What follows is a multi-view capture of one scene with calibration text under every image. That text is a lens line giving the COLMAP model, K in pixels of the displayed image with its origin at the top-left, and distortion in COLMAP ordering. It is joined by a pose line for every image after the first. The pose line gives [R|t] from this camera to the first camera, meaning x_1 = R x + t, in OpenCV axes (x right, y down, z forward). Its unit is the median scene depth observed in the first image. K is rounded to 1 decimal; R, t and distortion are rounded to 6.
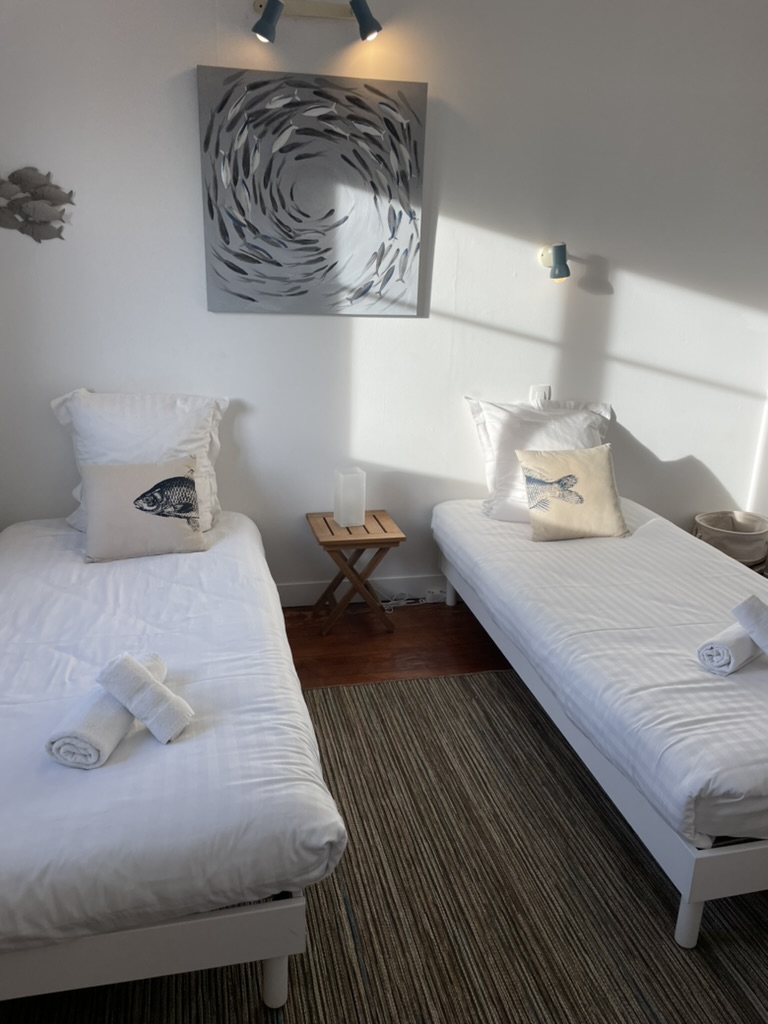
lens RADIAL K [[787.7, 0, 384.0], [0, 787.7, 512.0], [0, 0, 1]] dist [0.117610, -0.168831]
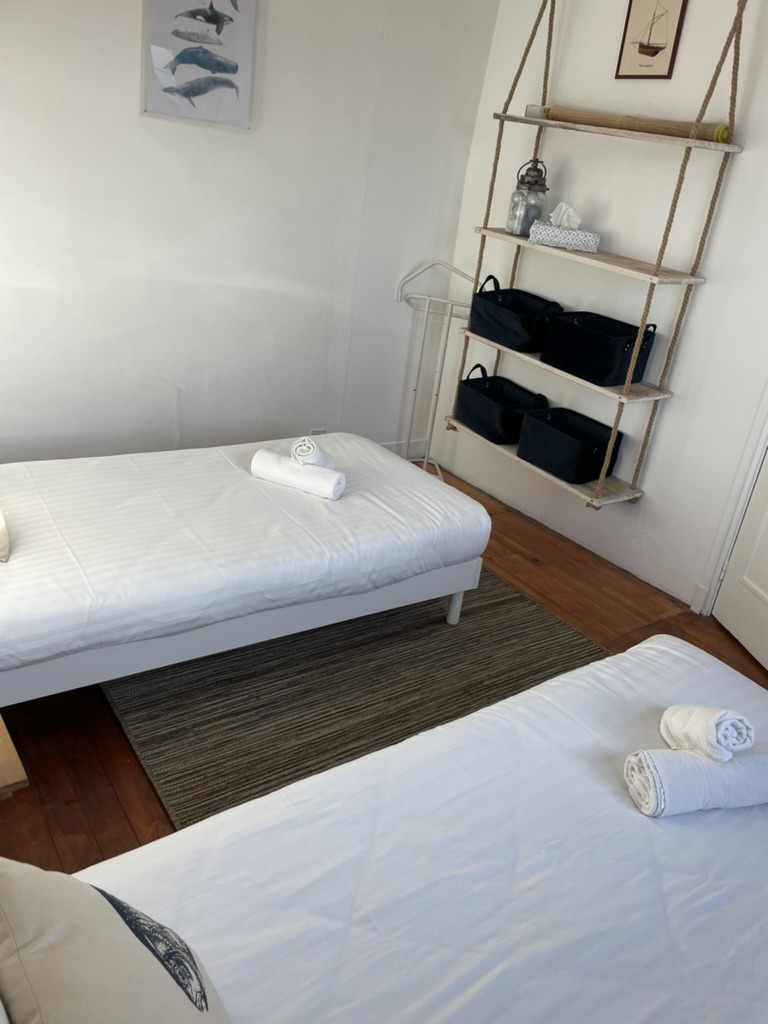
lens RADIAL K [[787.7, 0, 384.0], [0, 787.7, 512.0], [0, 0, 1]] dist [0.117610, -0.168831]
pose [[-0.382101, -0.430396, 0.817777, -0.591979], [0.149756, 0.844389, 0.514374, -0.376043], [-0.911906, 0.319010, -0.258188, 1.100101]]
